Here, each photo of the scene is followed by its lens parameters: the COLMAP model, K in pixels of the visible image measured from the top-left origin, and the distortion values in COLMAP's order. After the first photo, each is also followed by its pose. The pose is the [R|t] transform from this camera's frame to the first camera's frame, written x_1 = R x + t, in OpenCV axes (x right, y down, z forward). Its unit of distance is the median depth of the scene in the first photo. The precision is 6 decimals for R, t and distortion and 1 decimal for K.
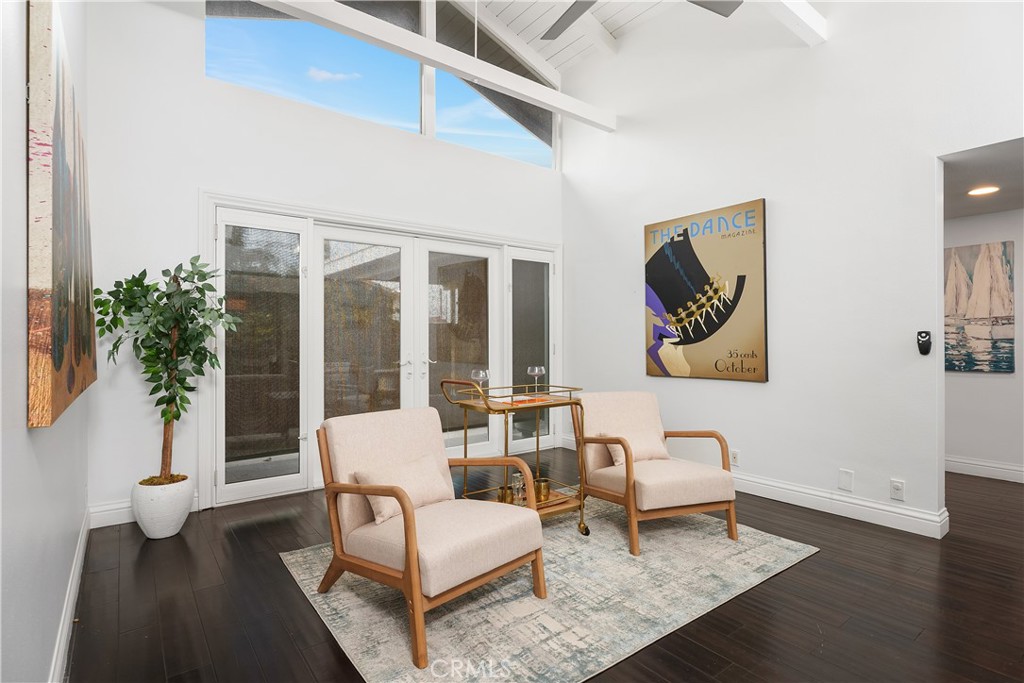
lens RADIAL K [[514.2, 0, 512.0], [0, 514.2, 341.5], [0, 0, 1]] dist [0.001063, 0.000060]
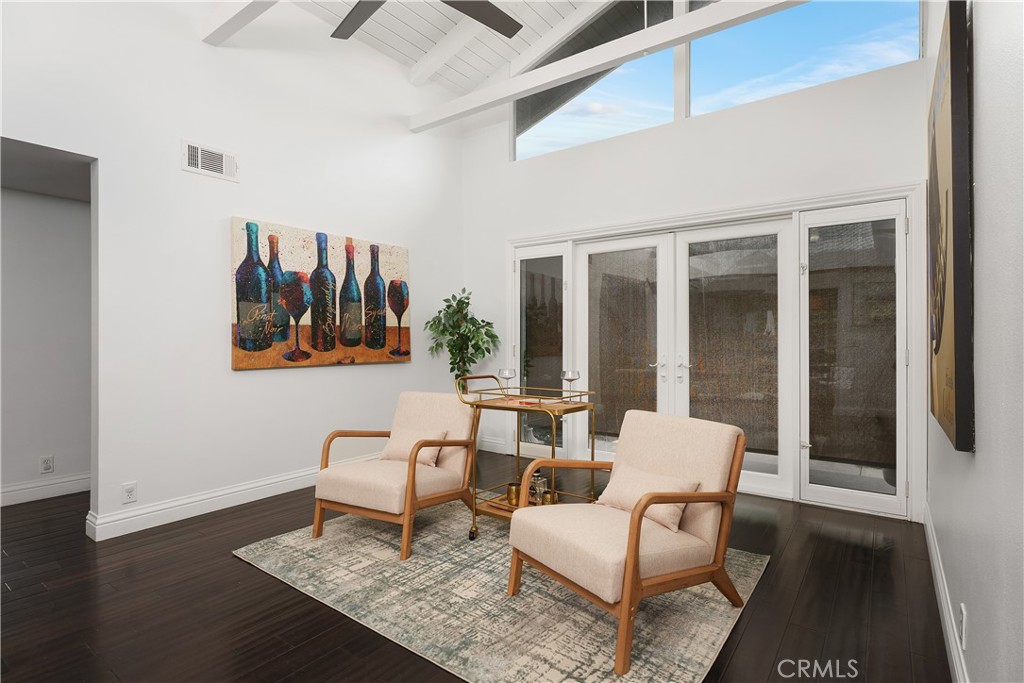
lens RADIAL K [[509.2, 0, 512.0], [0, 509.2, 341.5], [0, 0, 1]] dist [-0.012598, -0.000082]
pose [[0.276673, 0.005259, -0.960950, 0.926031], [-0.003920, 0.999983, 0.004344, -0.007194], [0.960956, 0.002565, 0.276688, 0.678581]]
